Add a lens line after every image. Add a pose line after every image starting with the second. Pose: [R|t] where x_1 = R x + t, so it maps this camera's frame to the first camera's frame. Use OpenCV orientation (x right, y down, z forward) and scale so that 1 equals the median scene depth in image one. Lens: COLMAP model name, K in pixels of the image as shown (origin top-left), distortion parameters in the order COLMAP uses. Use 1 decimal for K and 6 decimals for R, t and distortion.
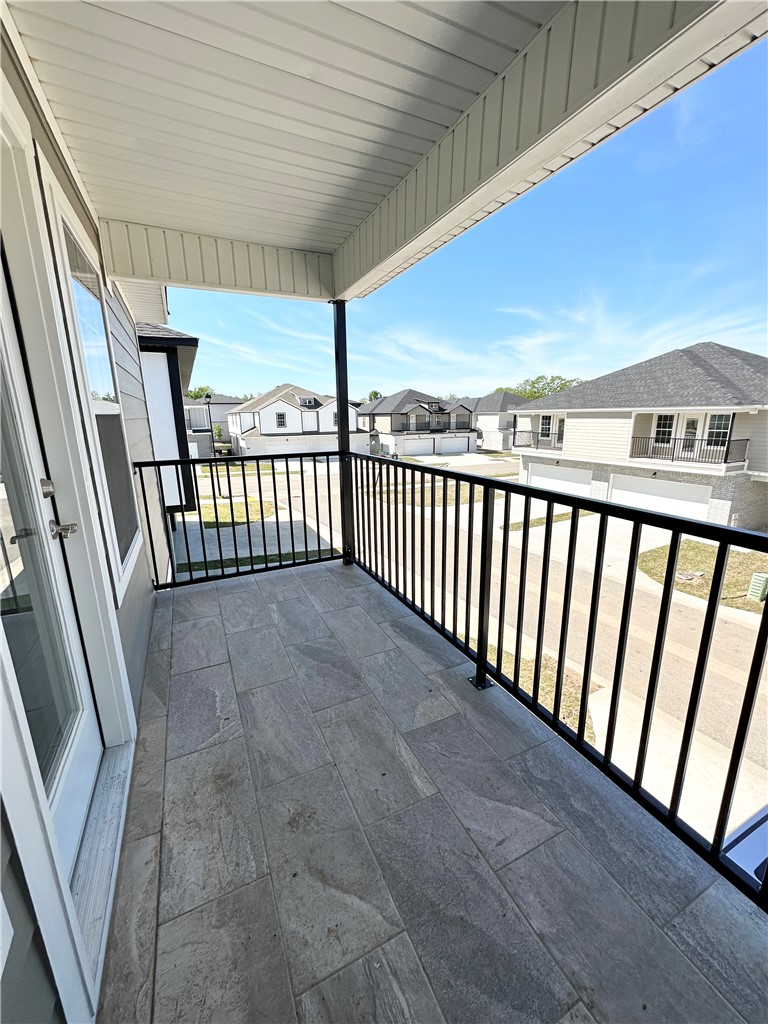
lens RADIAL K [[406.6, 0, 383.0], [0, 406.6, 511.2], [0, 0, 1]] dist [-0.002996, 0.000720]
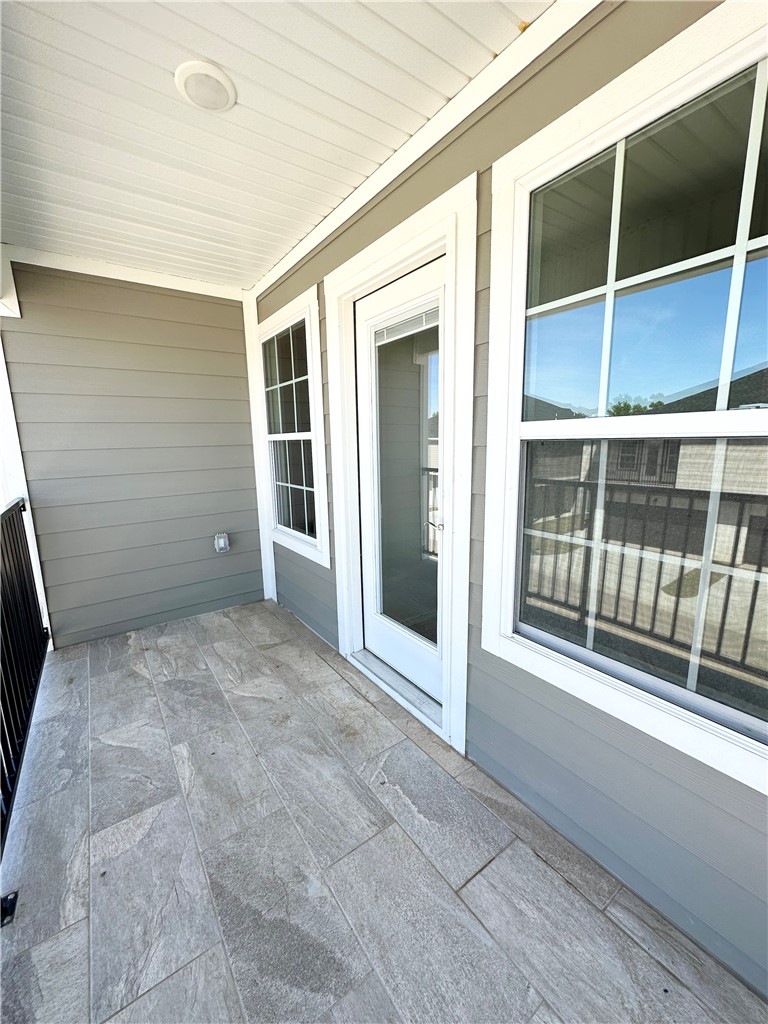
lens RADIAL K [[406.6, 0, 383.0], [0, 406.6, 513.9], [0, 0, 1]] dist [-0.002996, 0.000720]
pose [[-0.984084, 0.061017, -0.166901, -0.296303], [-0.012676, 0.912709, 0.408414, -0.420266], [0.177252, 0.404030, -0.897408, 1.694150]]
